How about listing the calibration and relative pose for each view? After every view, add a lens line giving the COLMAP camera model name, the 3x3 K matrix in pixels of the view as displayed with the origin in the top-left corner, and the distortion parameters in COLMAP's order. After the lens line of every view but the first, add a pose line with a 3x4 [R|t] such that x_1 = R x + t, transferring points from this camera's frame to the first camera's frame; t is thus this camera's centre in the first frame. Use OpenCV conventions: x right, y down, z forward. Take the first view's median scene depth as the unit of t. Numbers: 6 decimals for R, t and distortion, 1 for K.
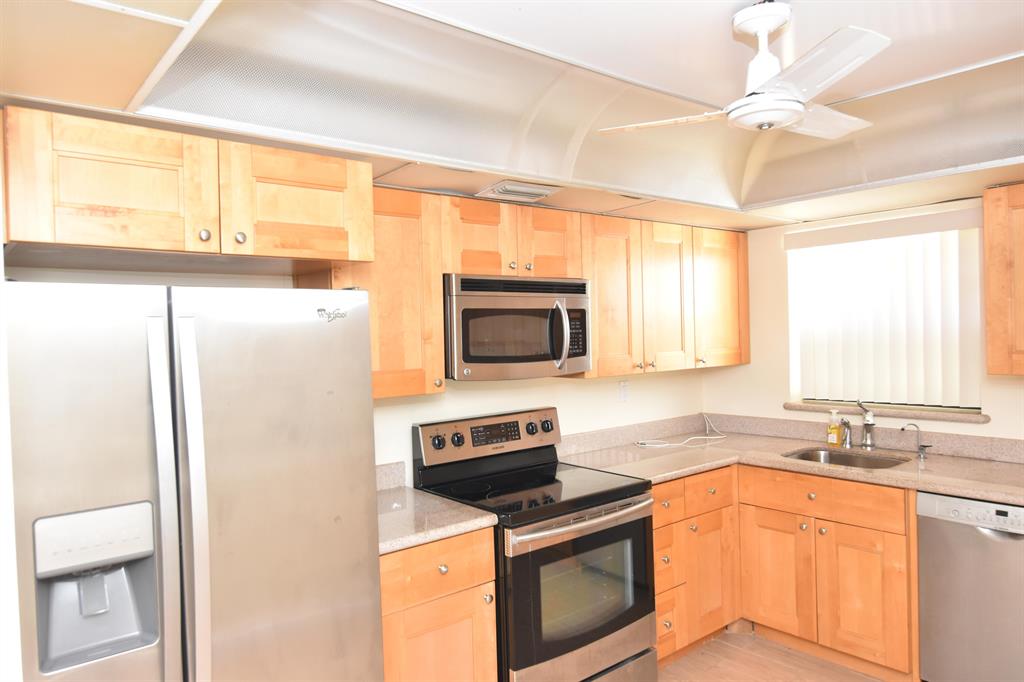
lens RADIAL K [[702.9, 0, 519.6], [0, 702.9, 338.0], [0, 0, 1]] dist [0.002587, -0.016062]
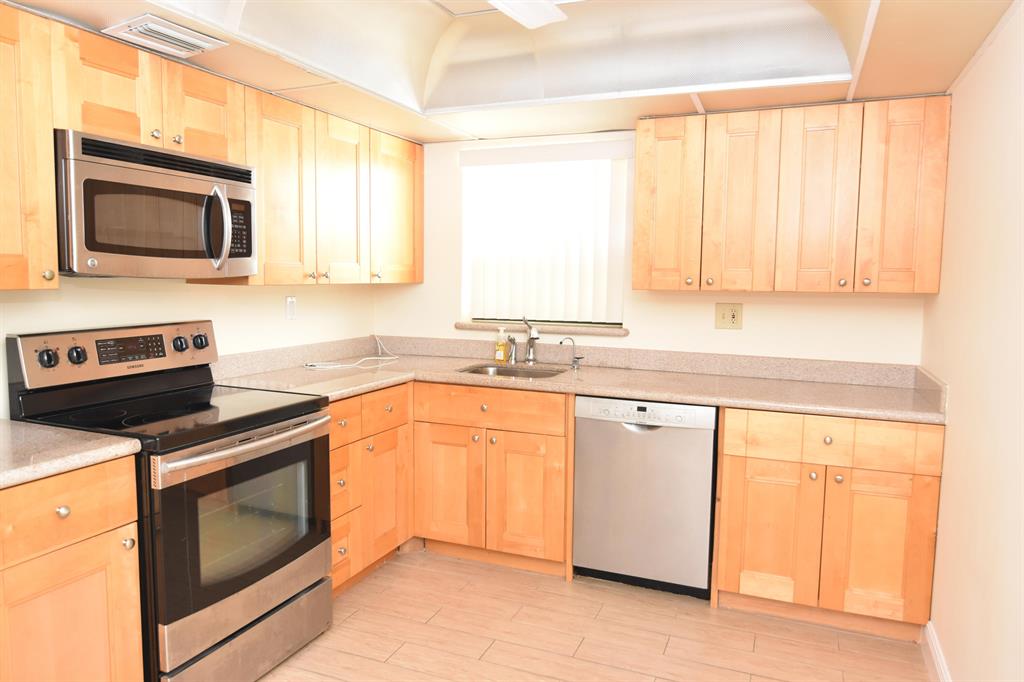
lens RADIAL K [[702.9, 0, 514.4], [0, 702.9, 349.8], [0, 0, 1]] dist [0.002587, -0.016062]
pose [[0.880359, -0.007718, 0.474246, -0.030332], [-0.026311, 0.997533, 0.065076, 0.074756], [-0.473578, -0.069768, 0.877984, 0.089492]]
